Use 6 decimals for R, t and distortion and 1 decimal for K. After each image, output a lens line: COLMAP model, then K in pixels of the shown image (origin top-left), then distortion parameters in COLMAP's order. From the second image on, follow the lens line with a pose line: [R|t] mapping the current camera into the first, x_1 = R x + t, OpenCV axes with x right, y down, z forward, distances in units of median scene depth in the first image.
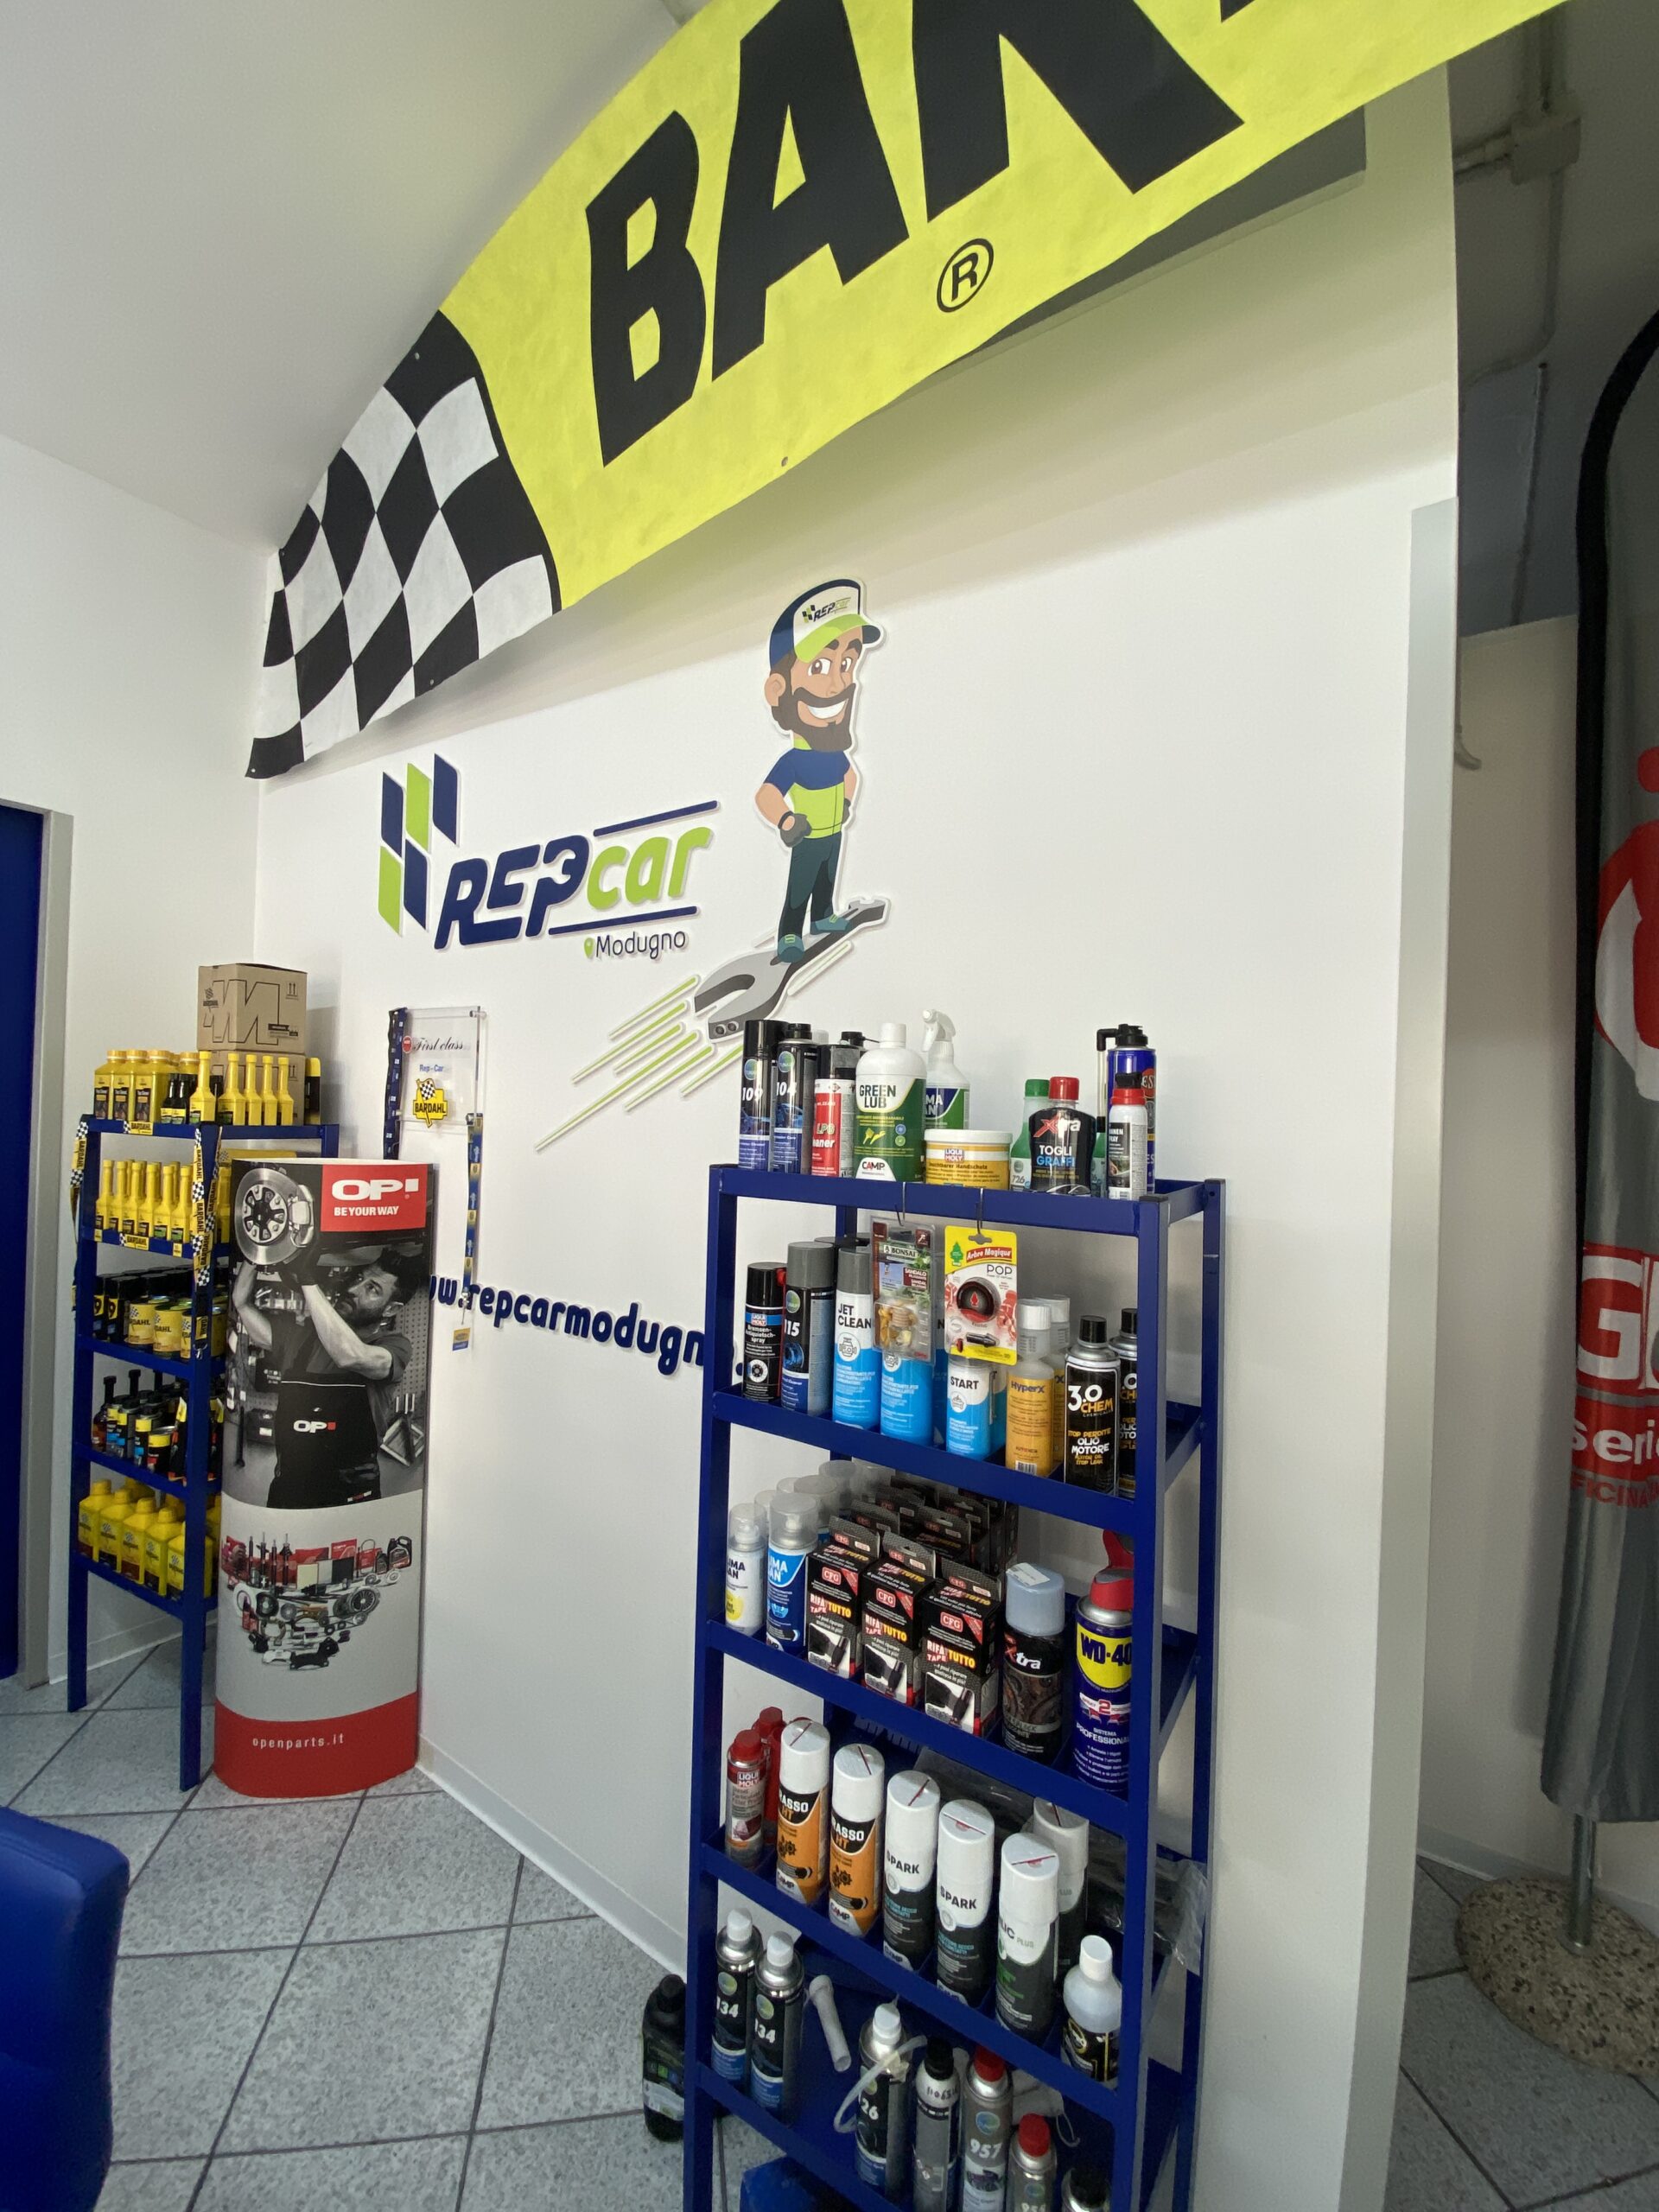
lens RADIAL K [[910.2, 0, 829.5], [0, 910.2, 1106.0], [0, 0, 1]] dist [0.008622, -0.000230]
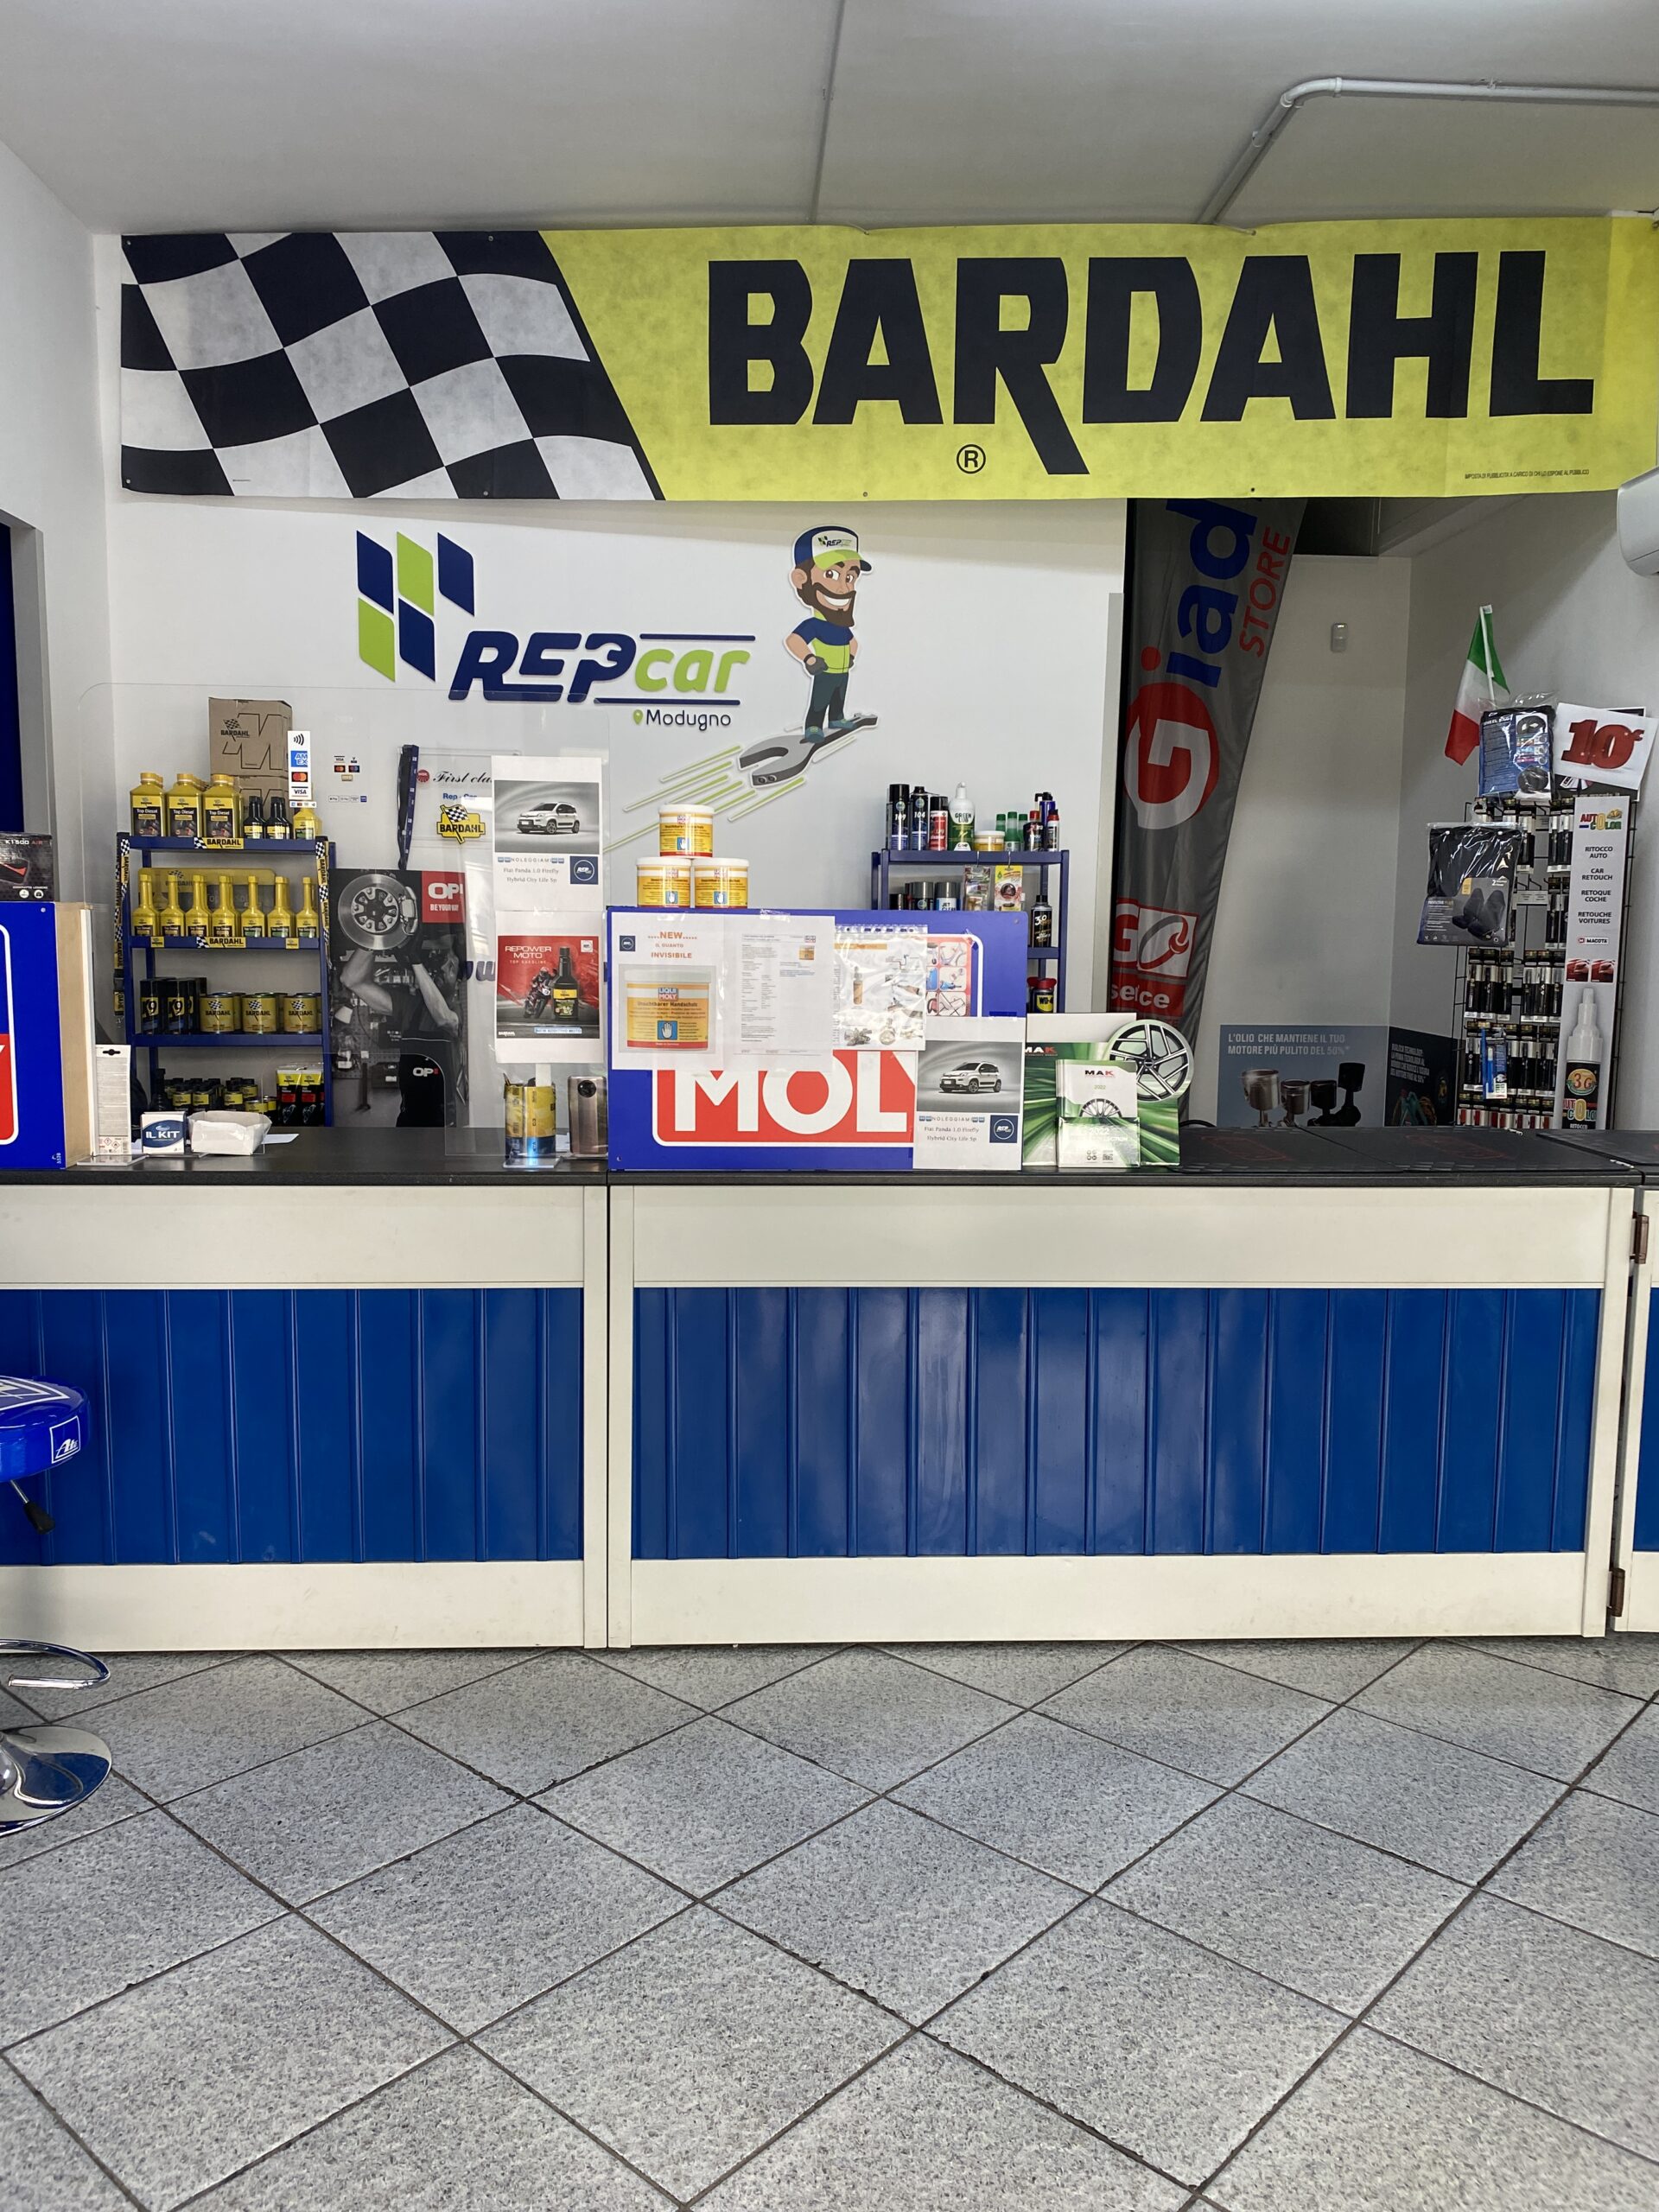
lens RADIAL K [[1718.7, 0, 829.5], [0, 1718.7, 1106.0], [0, 0, 1]] dist [0.038709, -0.023737]
pose [[0.788492, -0.086606, 0.608916, -1.729033], [0.006981, 0.991233, 0.131943, 0.081796], [-0.615005, -0.099785, 0.782184, -1.389845]]
